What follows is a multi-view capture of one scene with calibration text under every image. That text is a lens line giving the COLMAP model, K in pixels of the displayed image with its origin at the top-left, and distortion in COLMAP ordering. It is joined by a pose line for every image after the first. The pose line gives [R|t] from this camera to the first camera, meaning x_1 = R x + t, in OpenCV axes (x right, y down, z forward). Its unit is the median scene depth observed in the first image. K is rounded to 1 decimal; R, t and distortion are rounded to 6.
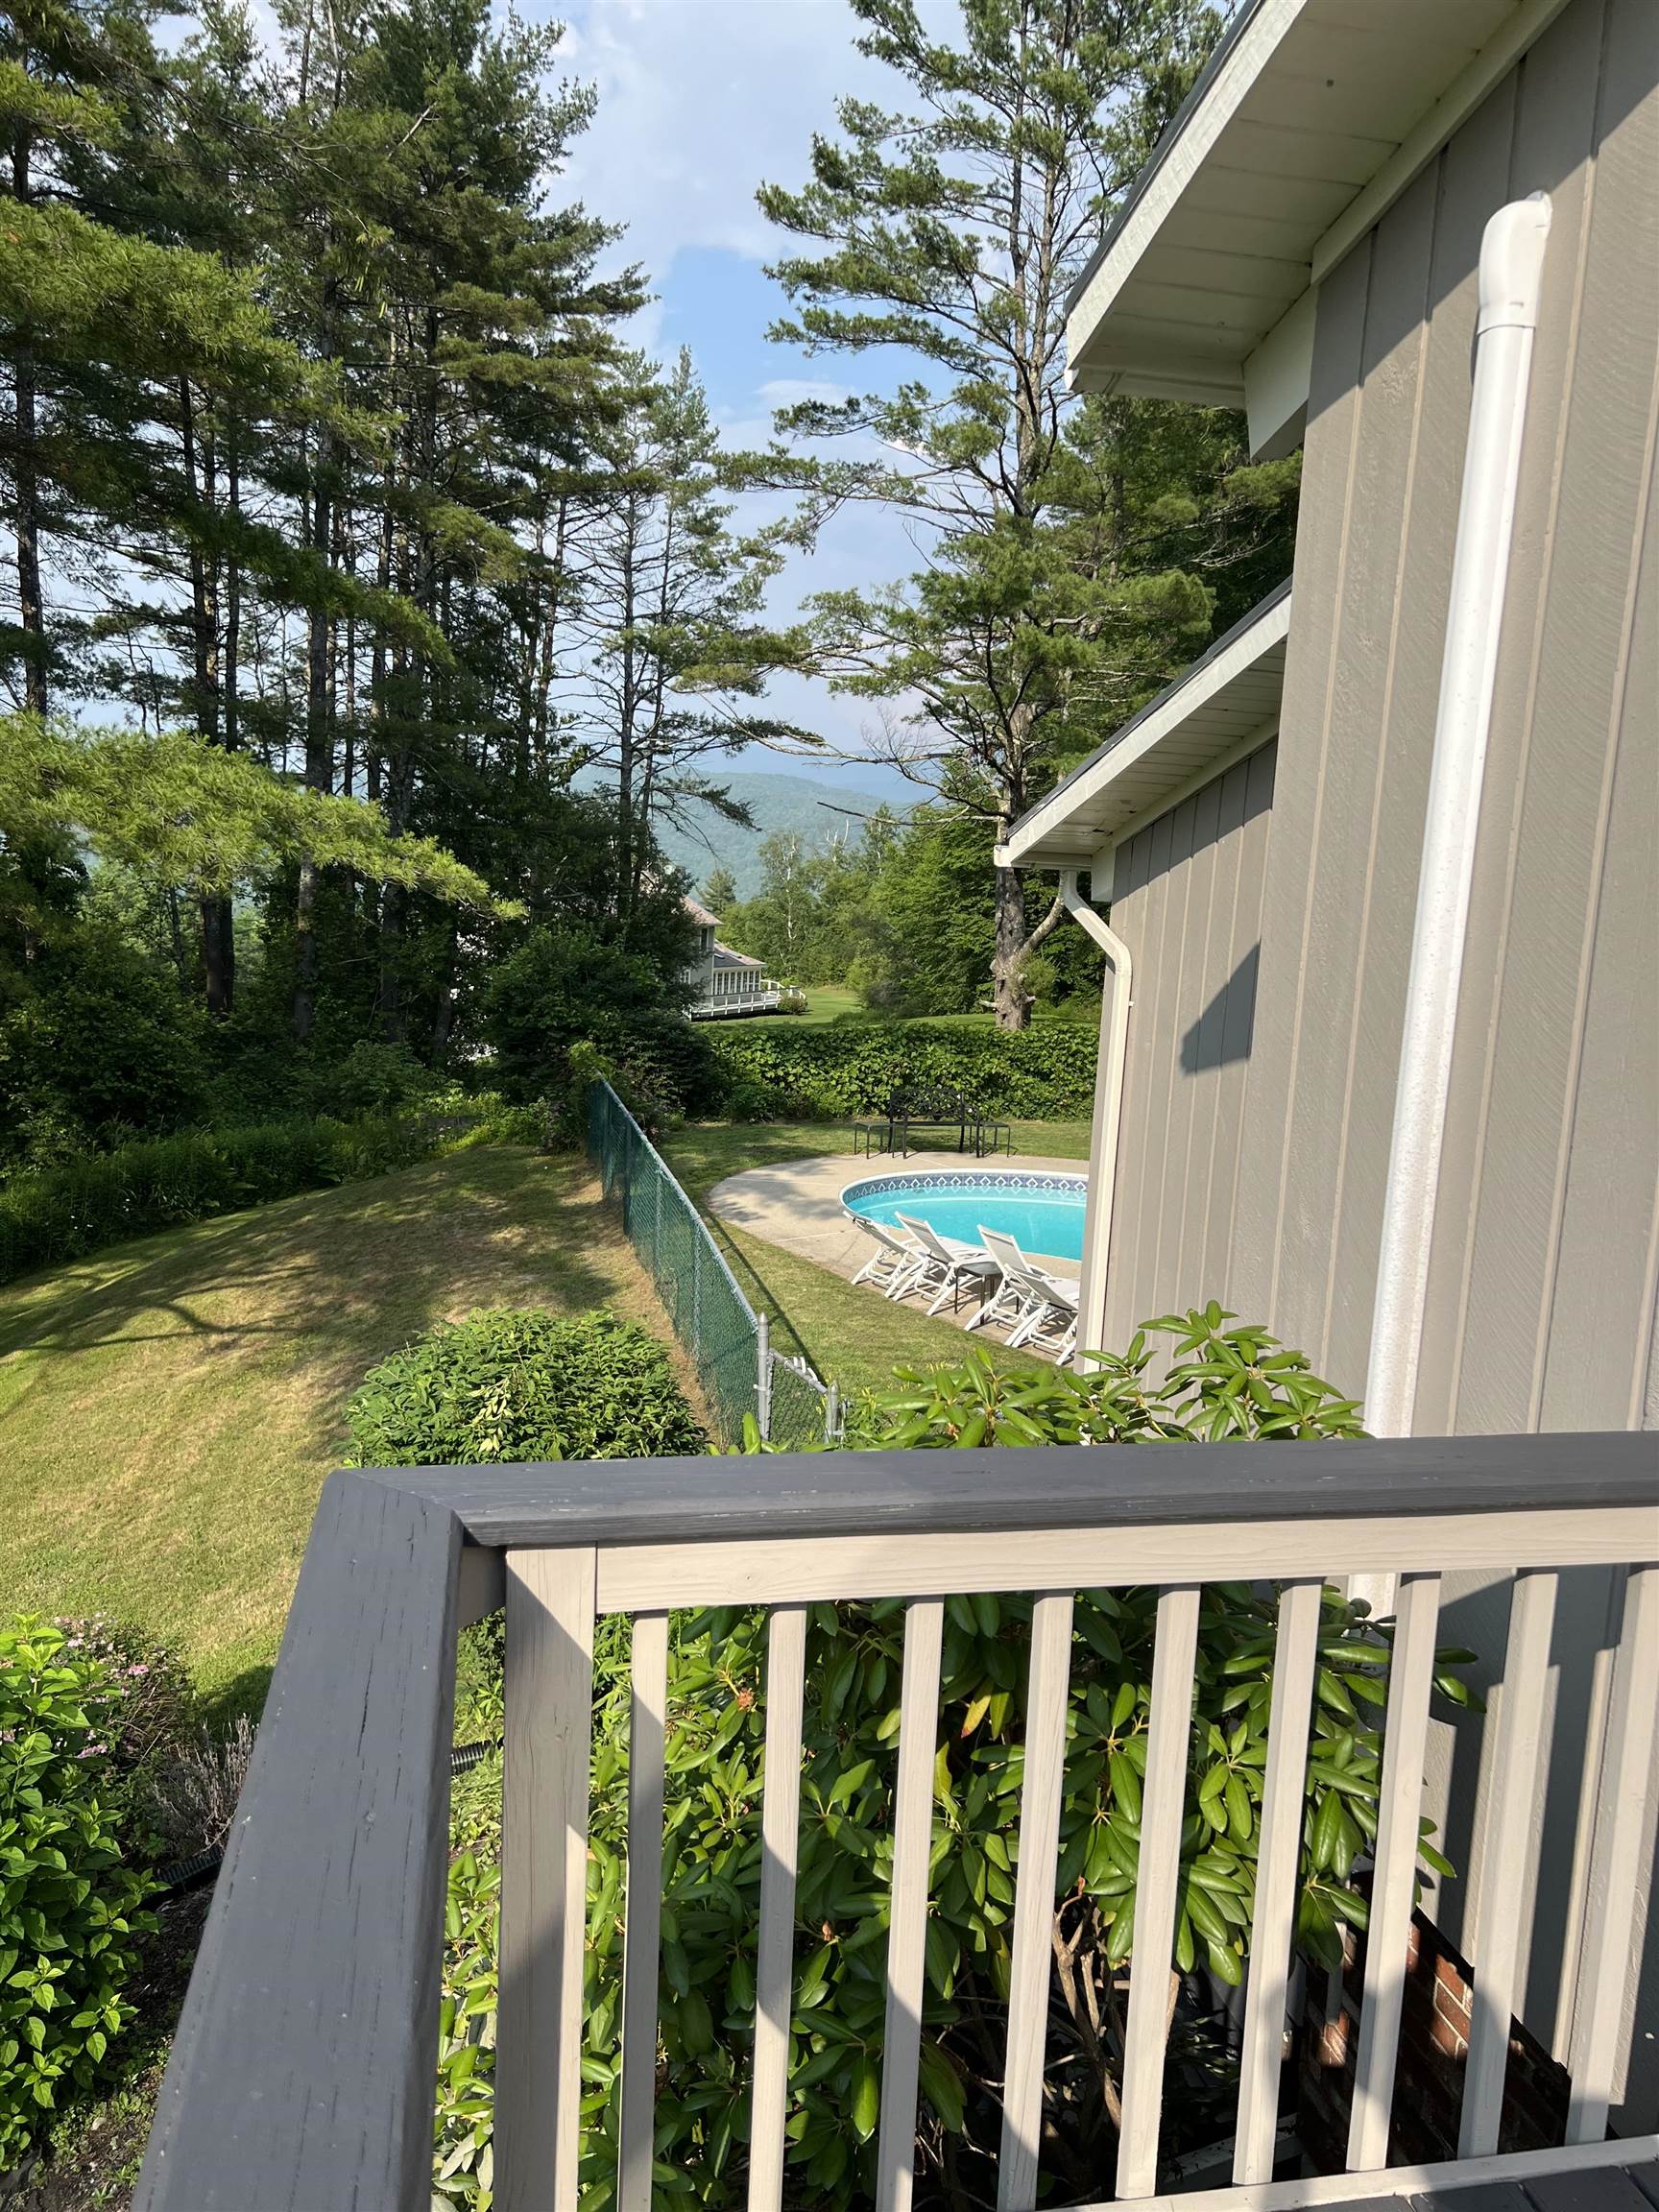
lens RADIAL K [[1654.9, 0, 829.5], [0, 1654.9, 1106.0], [0, 0, 1]] dist [0.067981, -0.080882]
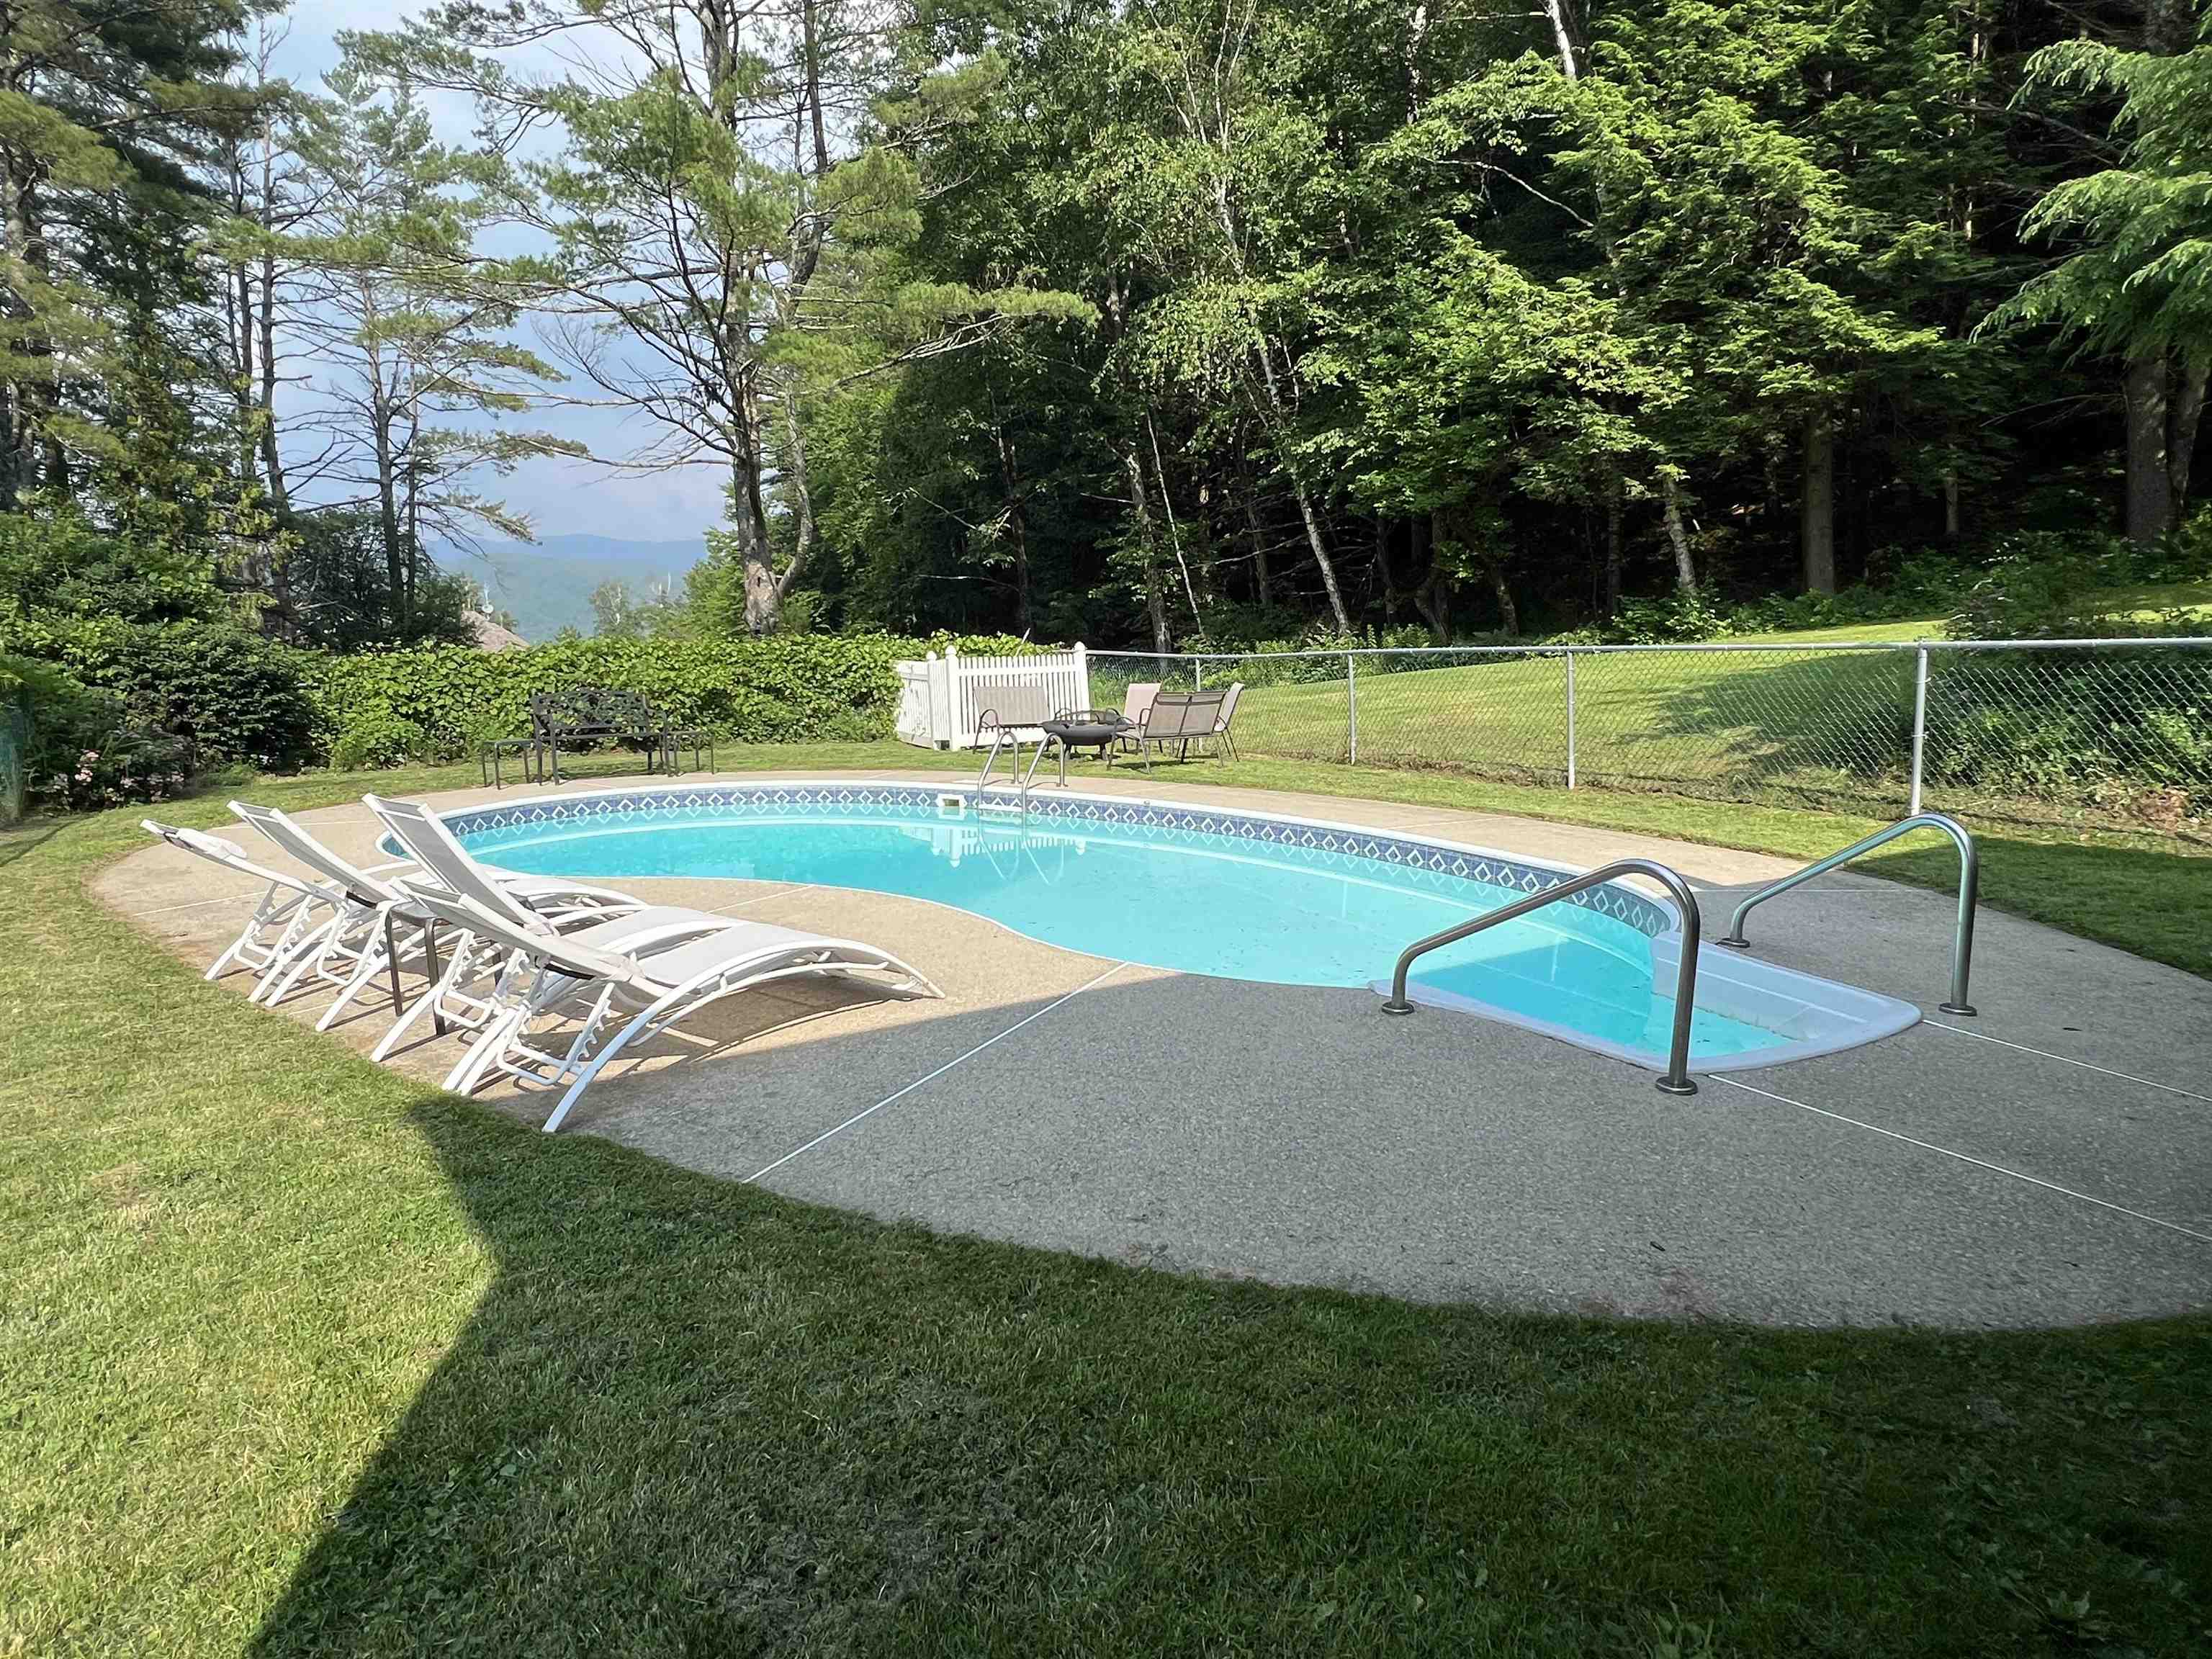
lens RADIAL K [[1192.7, 0, 1101.3], [0, 1192.7, 834.4], [0, 0, 1]] dist [-0.011238, 0.000945]
pose [[0.944882, -0.105839, 0.309831, 0.052526], [0.097651, 0.994340, 0.041863, 0.026818], [-0.312508, -0.009301, 0.949870, 0.213053]]
